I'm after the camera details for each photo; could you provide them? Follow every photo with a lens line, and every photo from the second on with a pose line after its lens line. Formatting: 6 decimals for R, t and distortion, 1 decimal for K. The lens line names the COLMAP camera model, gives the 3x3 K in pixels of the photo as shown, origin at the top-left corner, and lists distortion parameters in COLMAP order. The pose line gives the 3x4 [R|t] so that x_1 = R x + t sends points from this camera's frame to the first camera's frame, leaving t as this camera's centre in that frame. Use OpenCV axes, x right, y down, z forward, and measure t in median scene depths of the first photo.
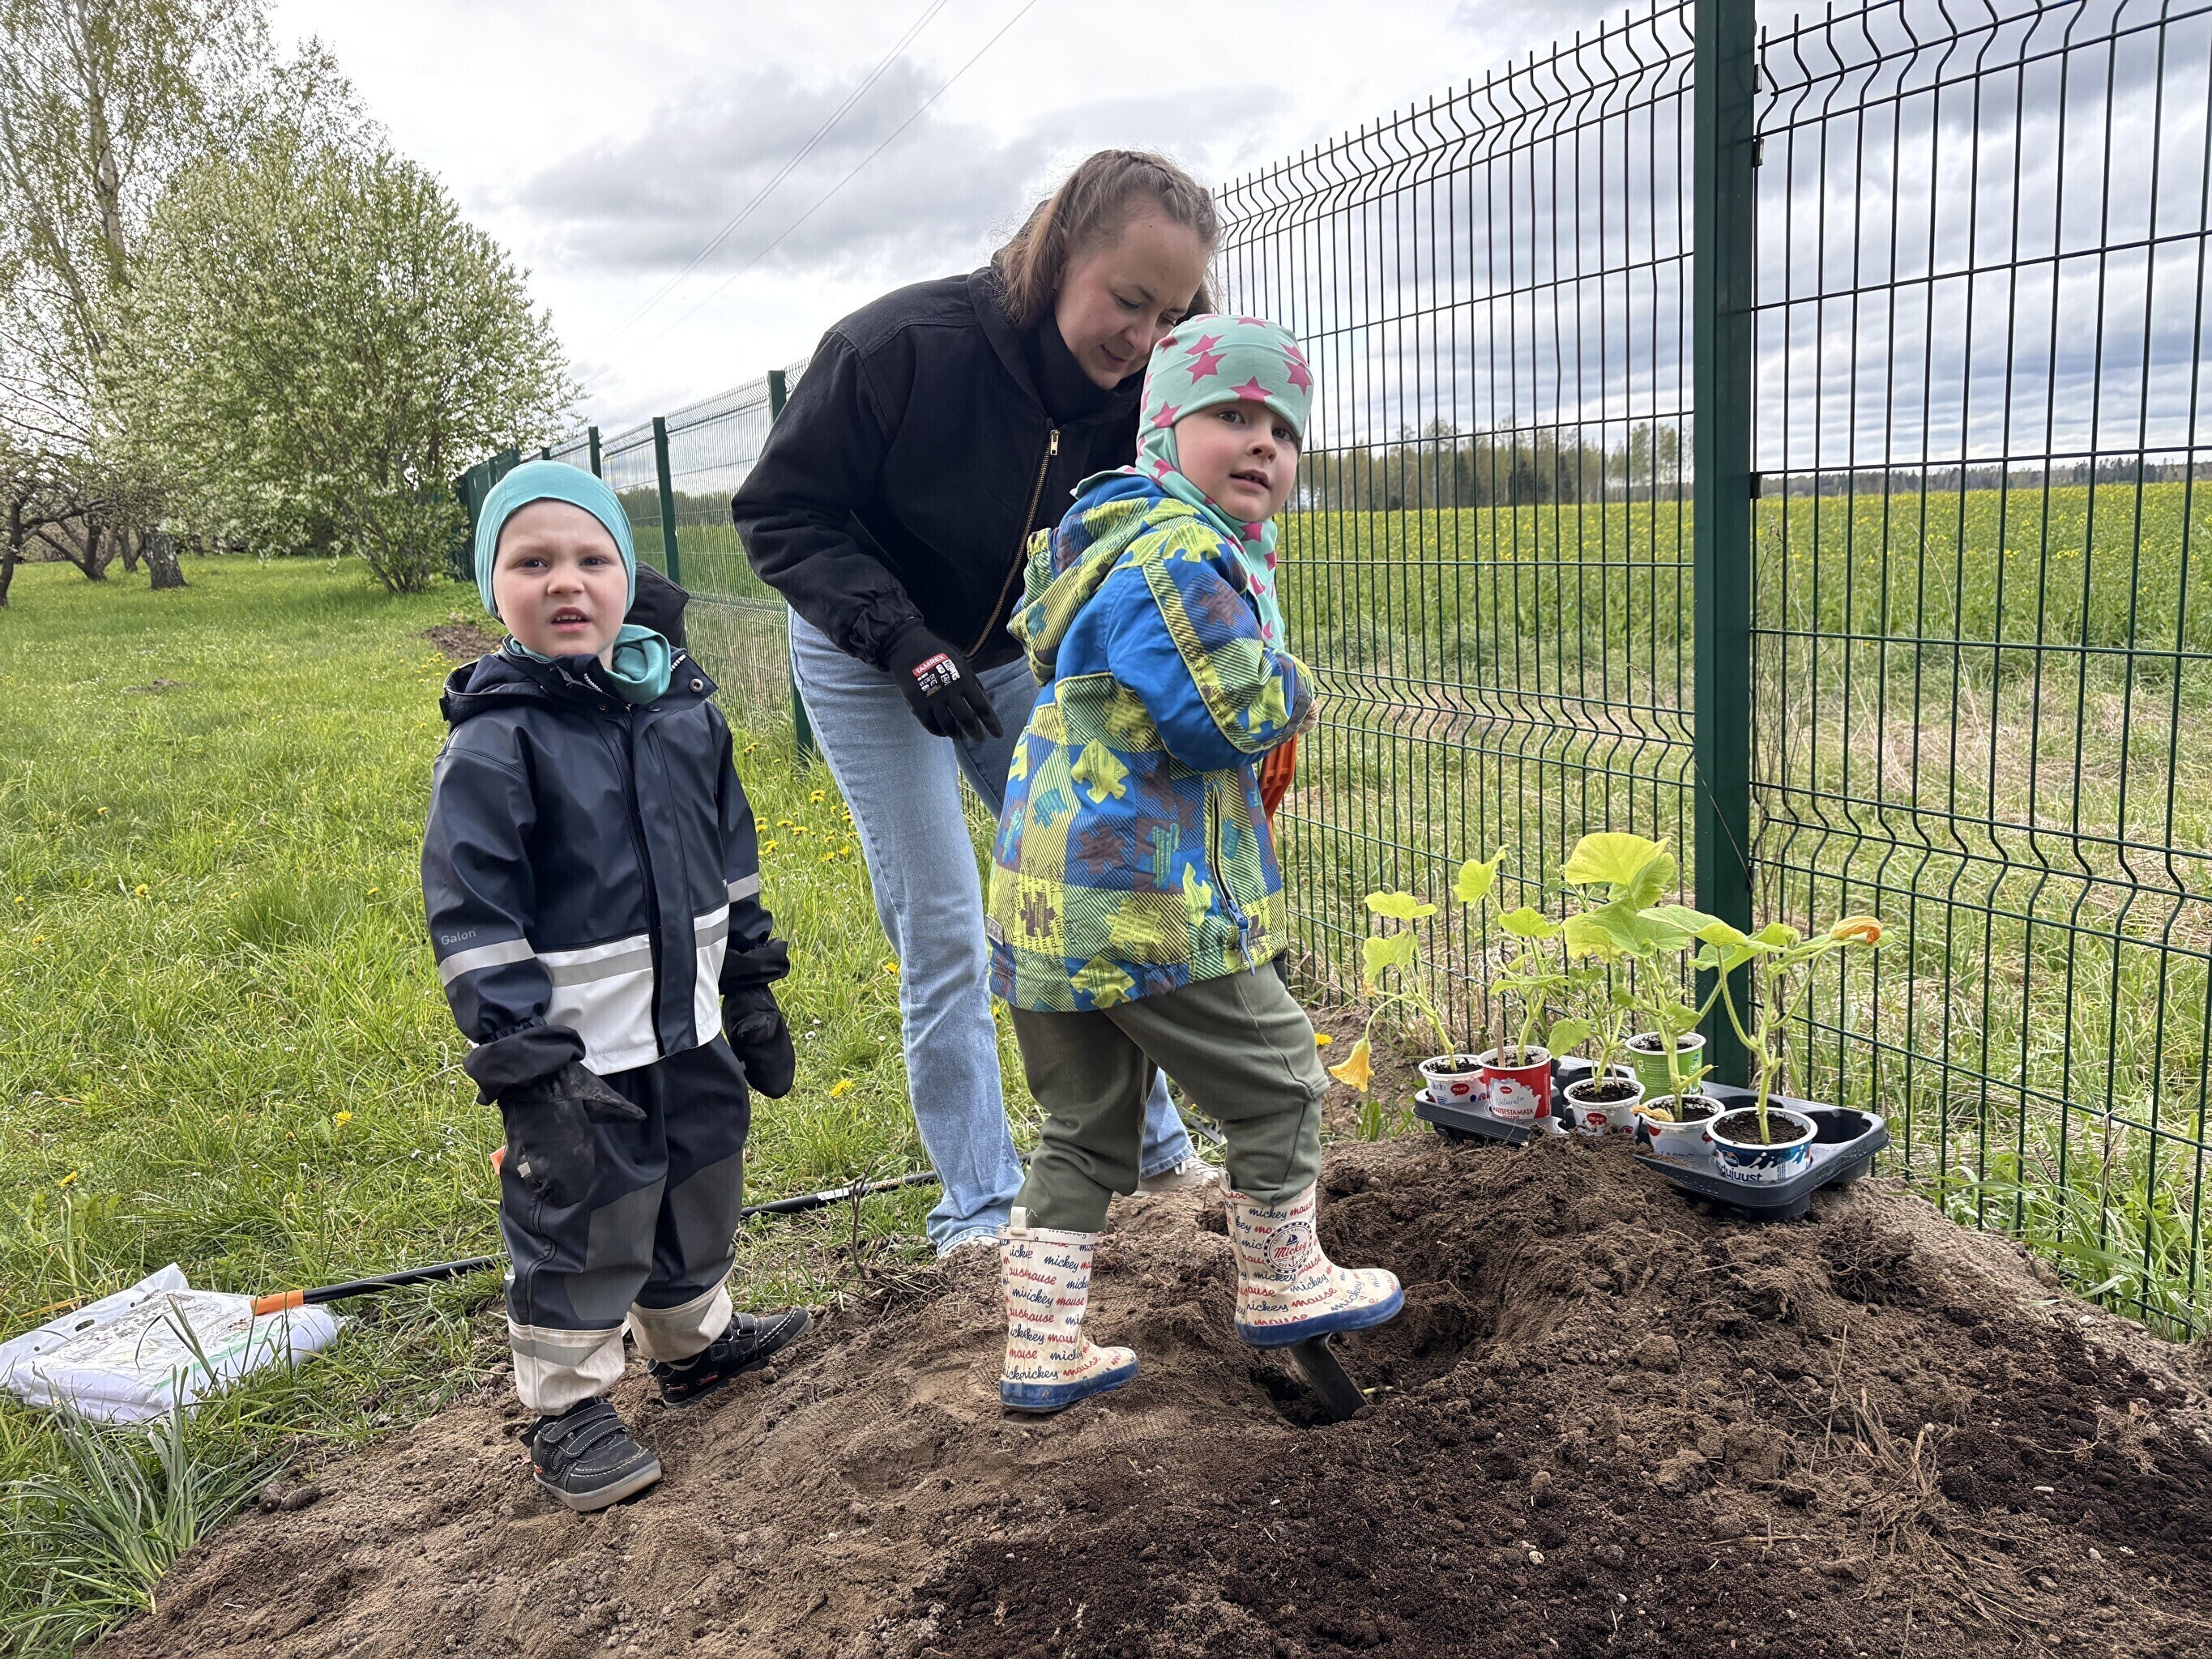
lens RADIAL K [[1637.2, 0, 1106.0], [0, 1637.2, 829.5], [0, 0, 1]] dist [0.058008, -0.078829]
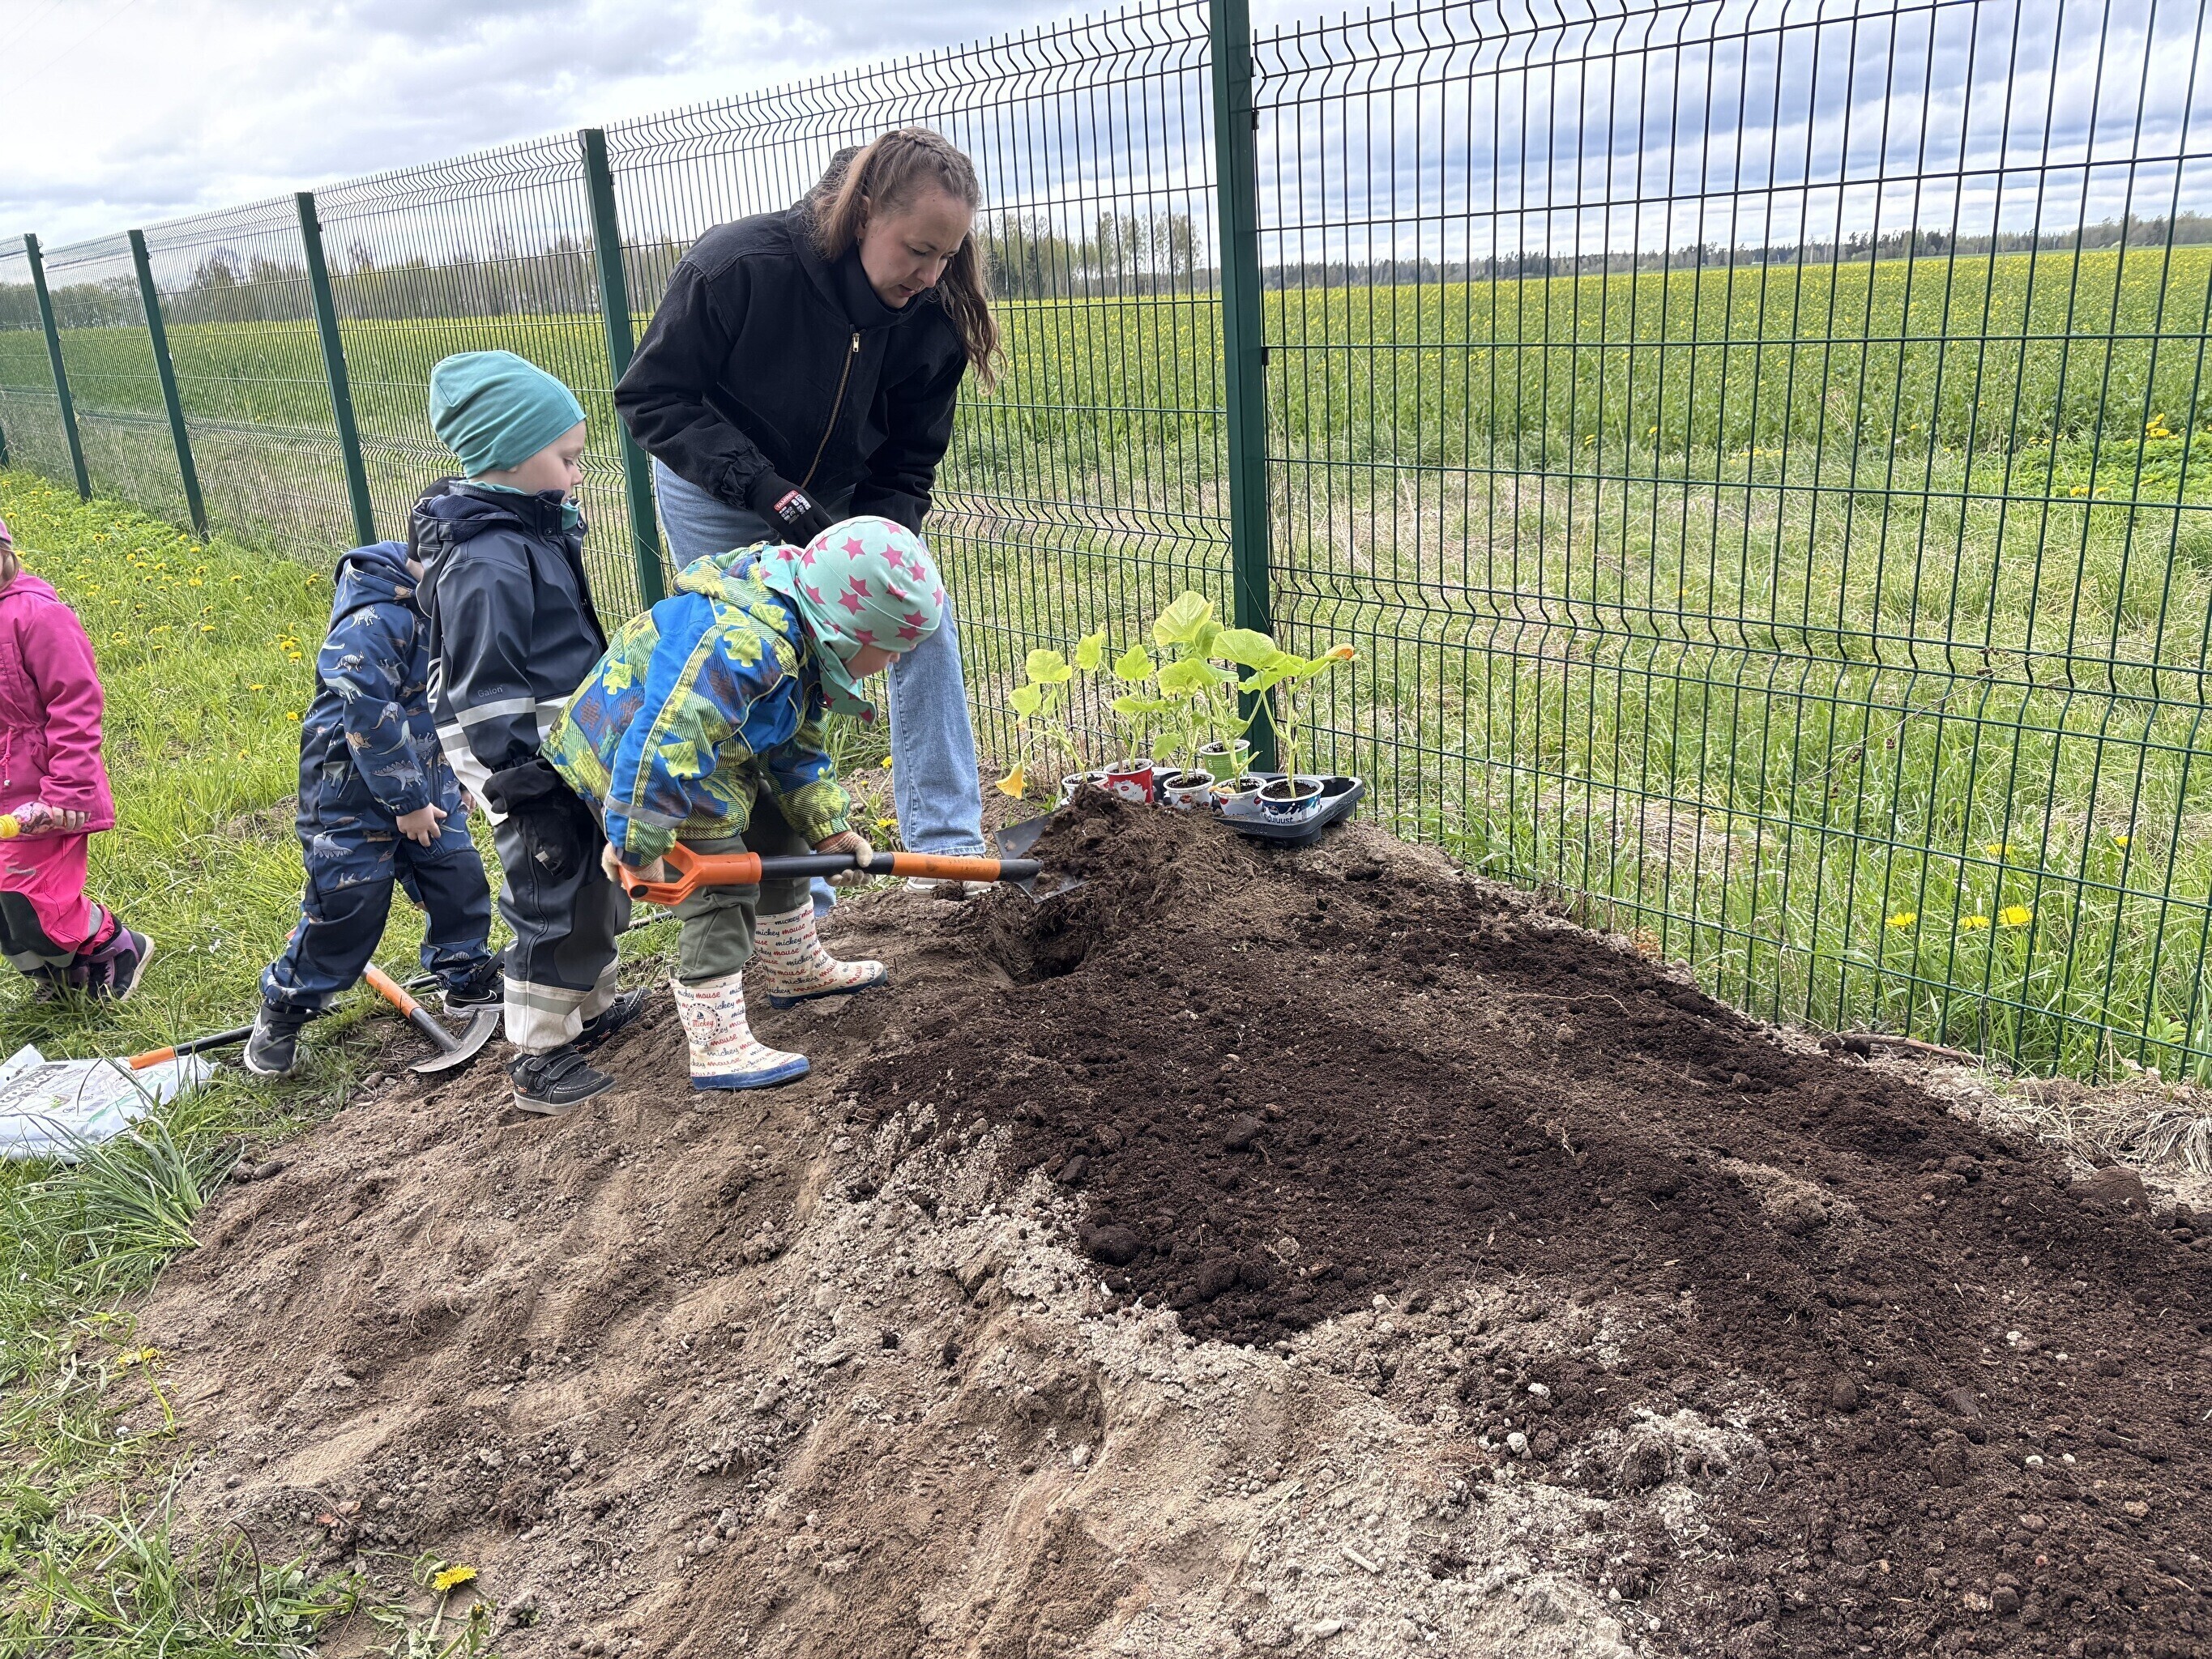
lens RADIAL K [[1637.2, 0, 1106.0], [0, 1637.2, 829.5], [0, 0, 1]] dist [0.058008, -0.078829]
pose [[0.954384, -0.093121, 0.283688, -0.161836], [0.059825, 0.990494, 0.123868, 0.013487], [-0.292526, -0.101246, 0.950883, -0.323417]]
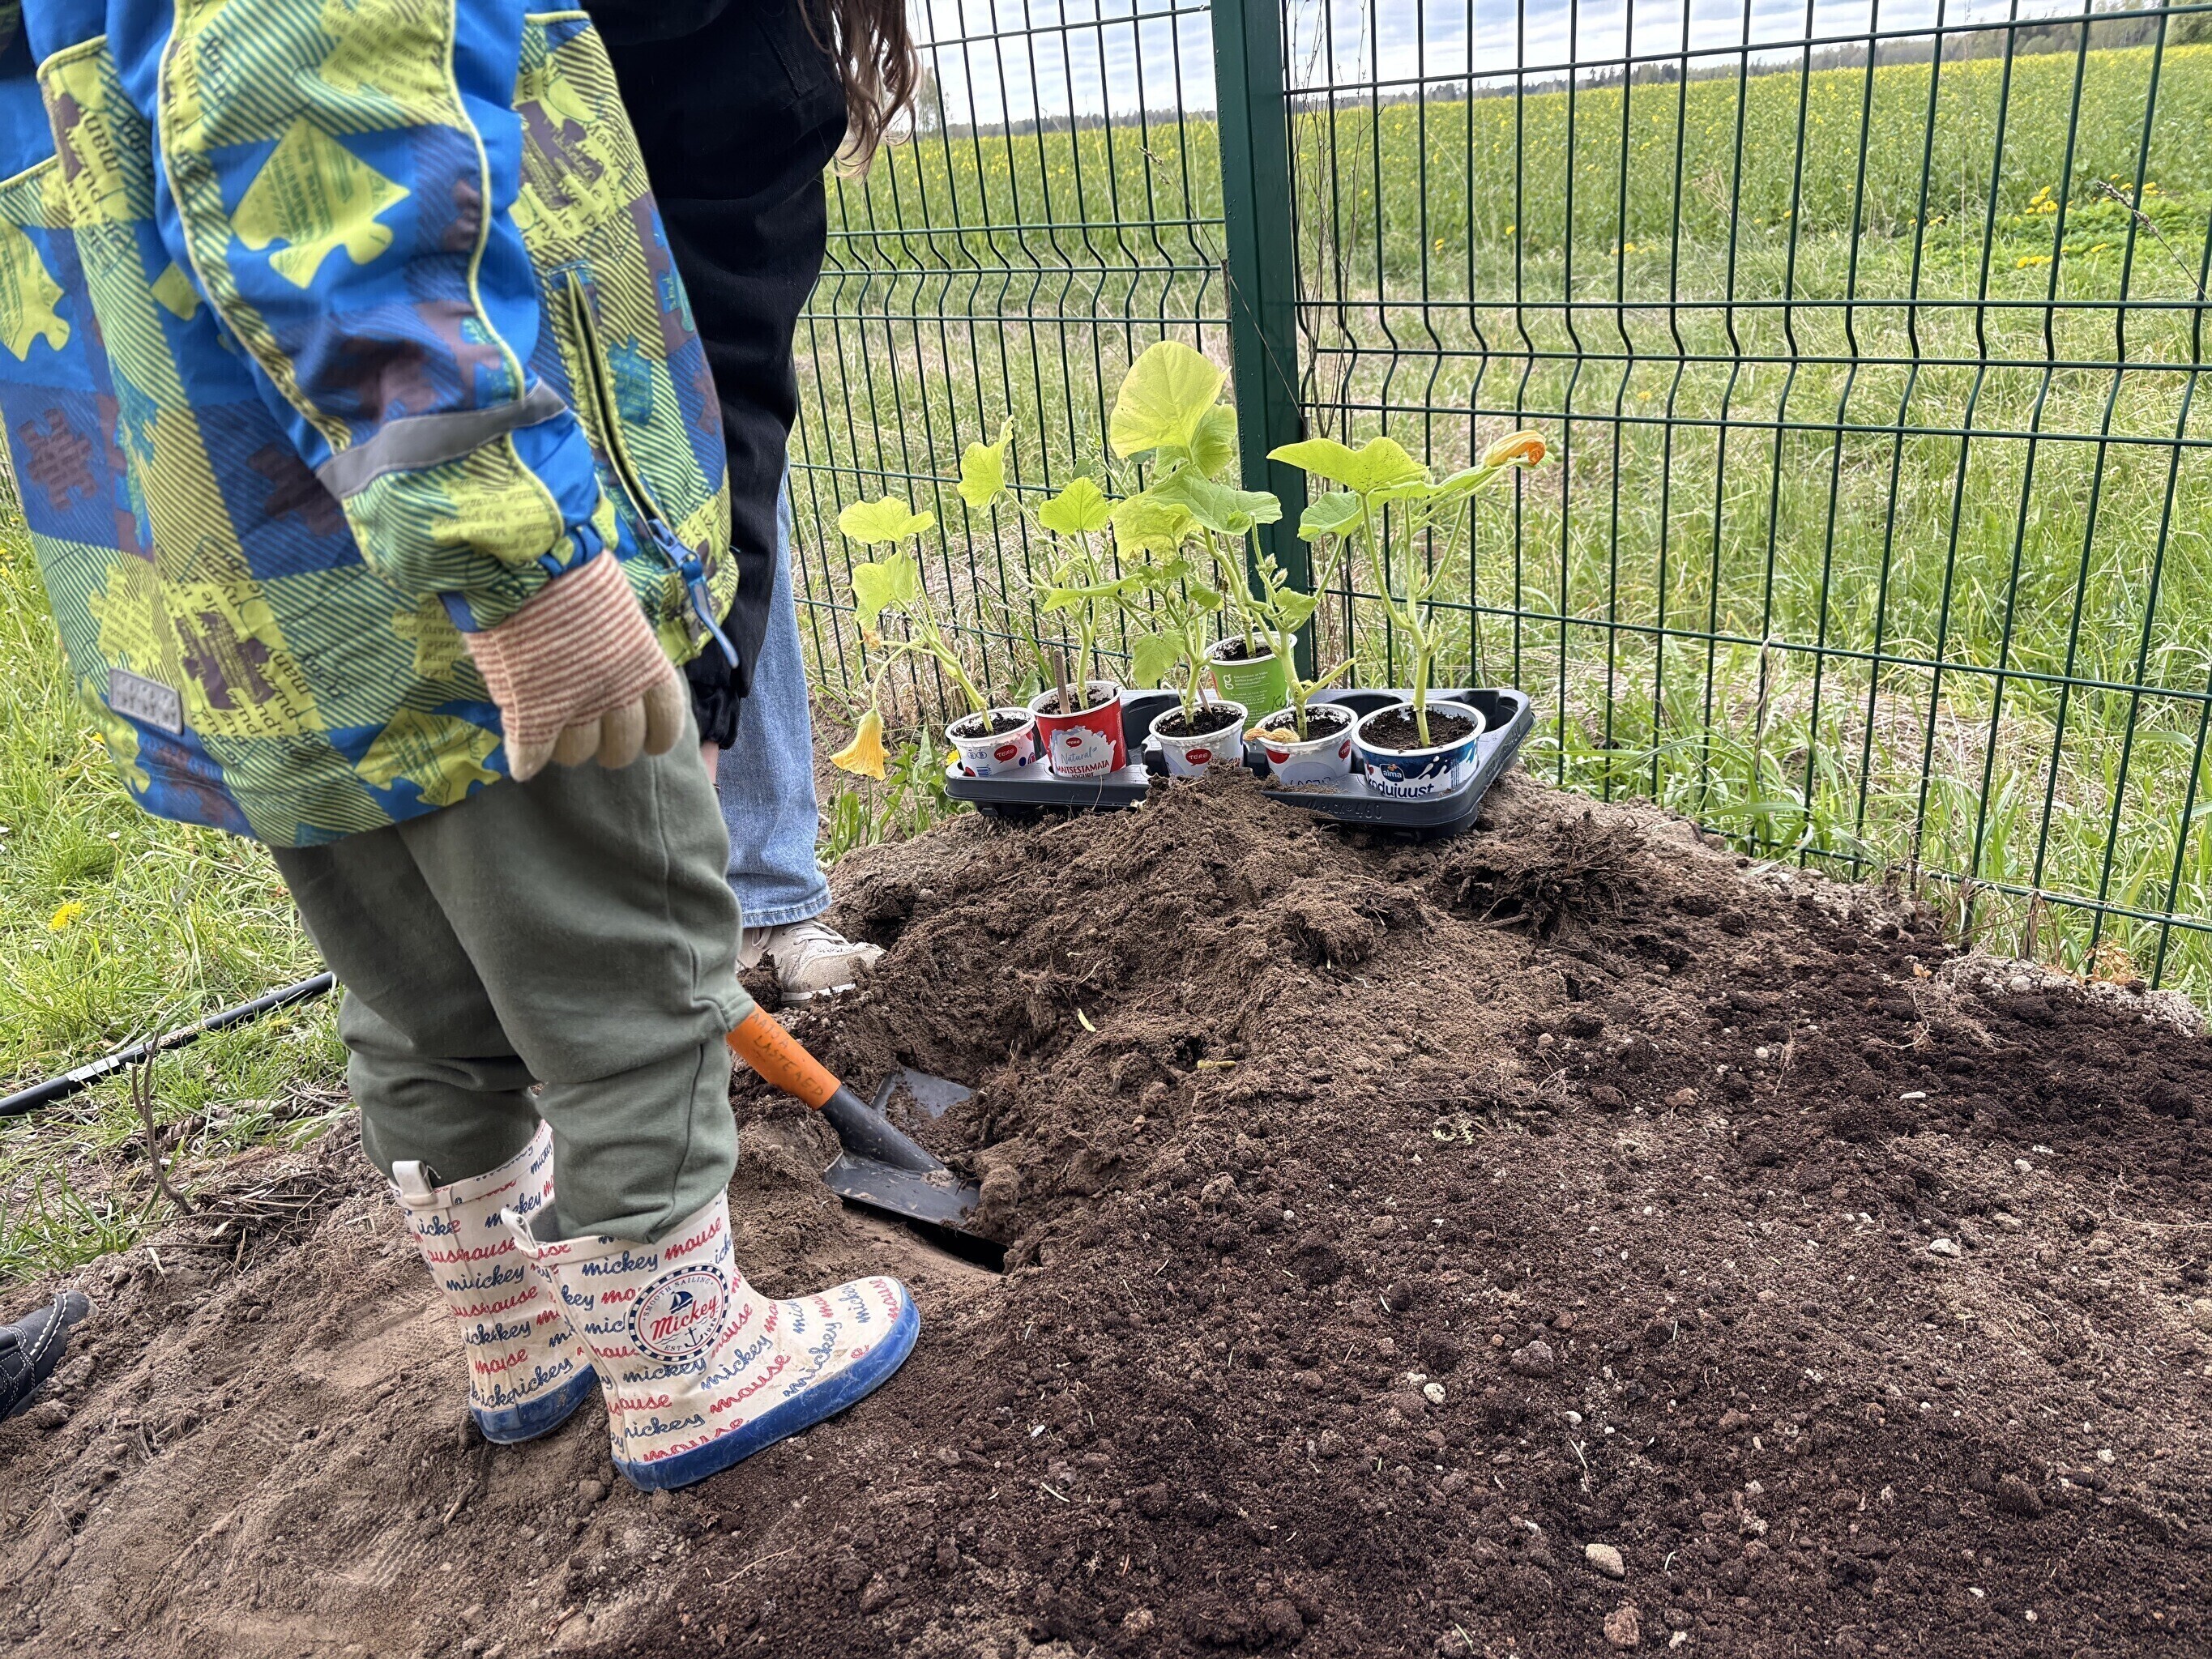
lens RADIAL K [[1653.4, 0, 1073.8], [0, 1653.4, 879.4], [0, 0, 1]] dist [0.107093, -0.110575]
pose [[0.911065, -0.198811, 0.361158, -0.040168], [0.117905, 0.965099, 0.233841, 0.036046], [-0.395044, -0.170462, 0.902709, 0.262750]]
